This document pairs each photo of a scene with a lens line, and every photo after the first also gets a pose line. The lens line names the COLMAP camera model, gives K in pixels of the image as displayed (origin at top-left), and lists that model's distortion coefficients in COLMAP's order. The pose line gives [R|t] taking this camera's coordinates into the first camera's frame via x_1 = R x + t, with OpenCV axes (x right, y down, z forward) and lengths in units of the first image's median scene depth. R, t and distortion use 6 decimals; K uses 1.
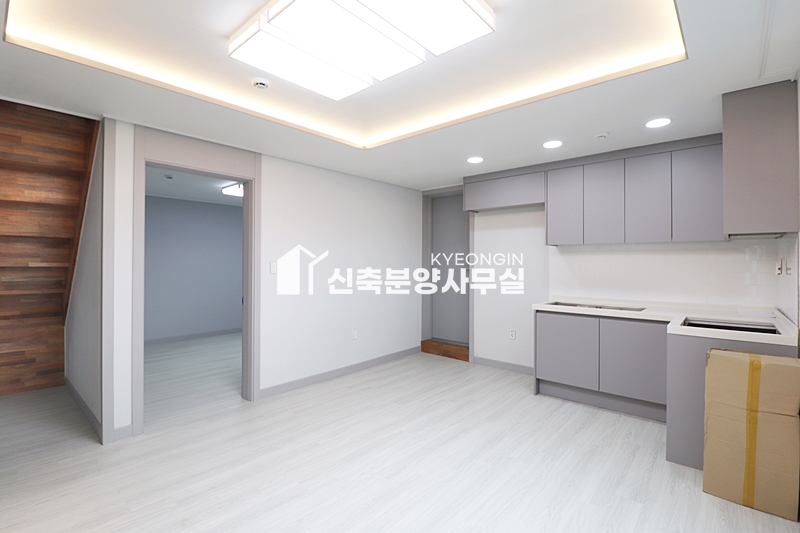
lens RADIAL K [[372.1, 0, 403.6], [0, 372.1, 262.9], [0, 0, 1]] dist [-0.003141, -0.003743]
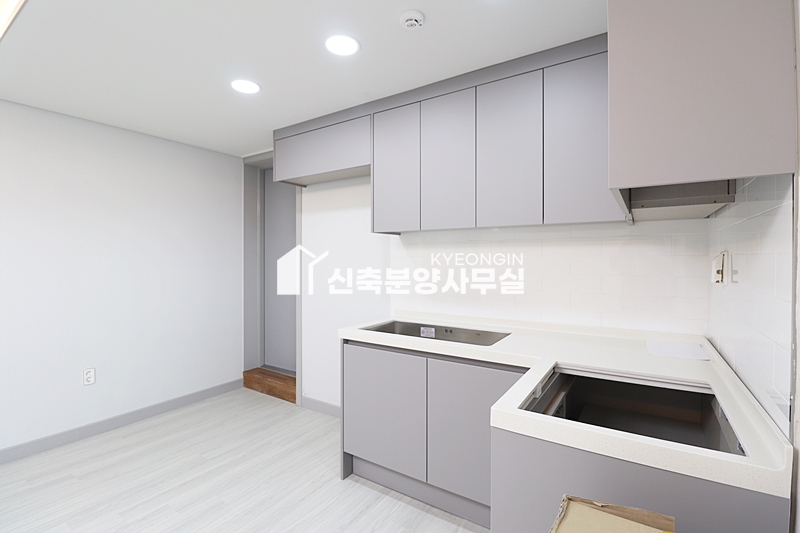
lens RADIAL K [[372.1, 0, 396.6], [0, 372.1, 265.2], [0, 0, 1]] dist [-0.003141, -0.003743]
pose [[0.992174, -0.007099, 0.124661, 0.337682], [0.004933, 0.999832, 0.017678, -0.003342], [-0.124766, -0.016924, 0.992042, 0.361716]]
